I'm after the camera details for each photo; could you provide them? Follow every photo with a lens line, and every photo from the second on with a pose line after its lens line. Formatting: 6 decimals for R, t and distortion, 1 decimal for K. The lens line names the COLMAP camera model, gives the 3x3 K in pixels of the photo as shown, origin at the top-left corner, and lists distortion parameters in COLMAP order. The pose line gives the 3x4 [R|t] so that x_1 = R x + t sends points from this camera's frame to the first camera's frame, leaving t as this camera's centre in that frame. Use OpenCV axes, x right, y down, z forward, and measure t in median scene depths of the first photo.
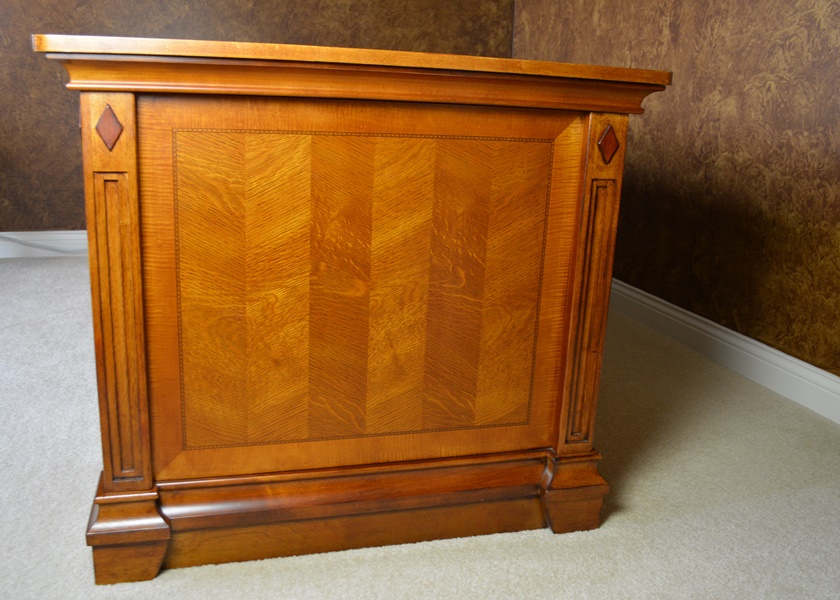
lens RADIAL K [[797.3, 0, 419.8], [0, 797.3, 306.0], [0, 0, 1]] dist [-0.079217, 0.000000]
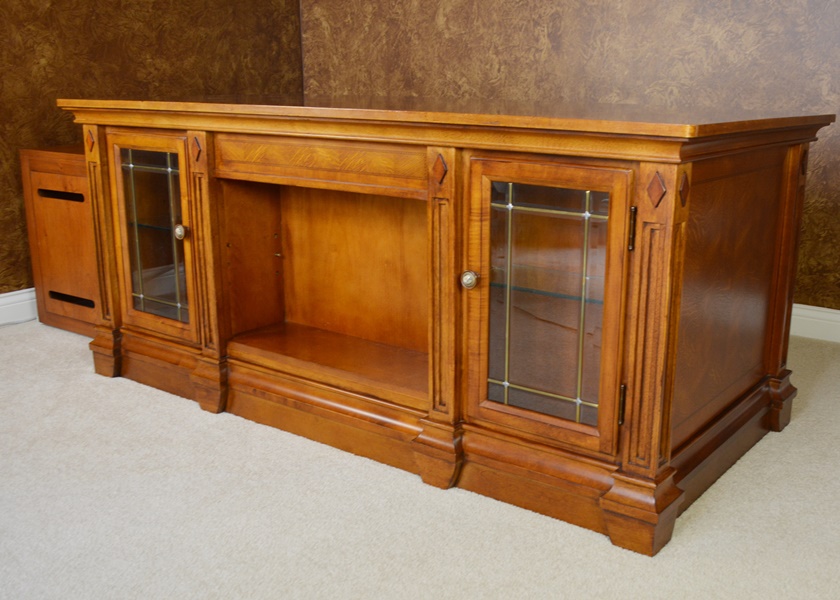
lens RADIAL K [[920.9, 0, 491.3], [0, 920.9, 336.3], [0, 0, 1]] dist [-0.080119, 0.000000]
pose [[0.767785, -0.211446, 0.604812, -0.771637], [0.183309, 0.977009, 0.108865, -0.102564], [-0.613925, 0.027283, 0.788892, 0.003138]]
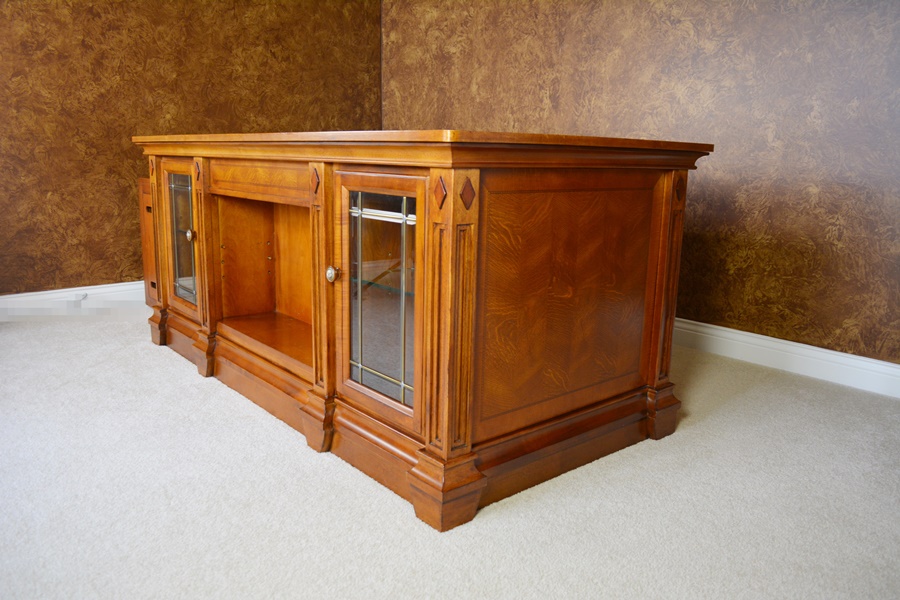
lens RADIAL K [[716.7, 0, 445.2], [0, 716.7, 303.8], [0, 0, 1]] dist [-0.091495, 0.027784]
pose [[0.911646, -0.113887, 0.394880, -0.460848], [0.125816, 0.992044, -0.004353, -0.013550], [-0.391243, 0.053650, 0.918722, -0.078039]]
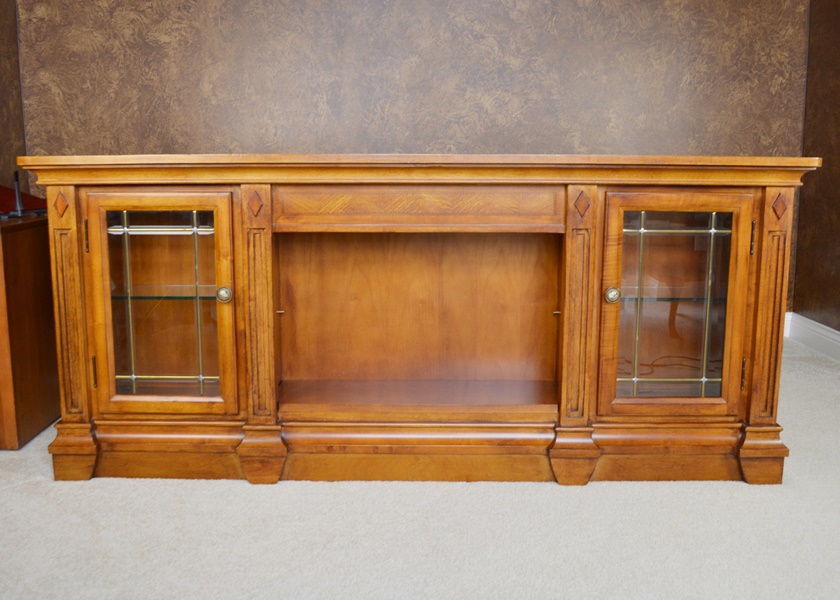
lens RADIAL K [[883.4, 0, 402.1], [0, 883.4, 288.0], [0, 0, 1]] dist [-0.081100, 0.000000]
pose [[0.283536, -0.190685, 0.939812, -1.227902], [0.257101, 0.959268, 0.117067, -0.243200], [-0.923854, 0.208434, 0.321012, 0.586062]]
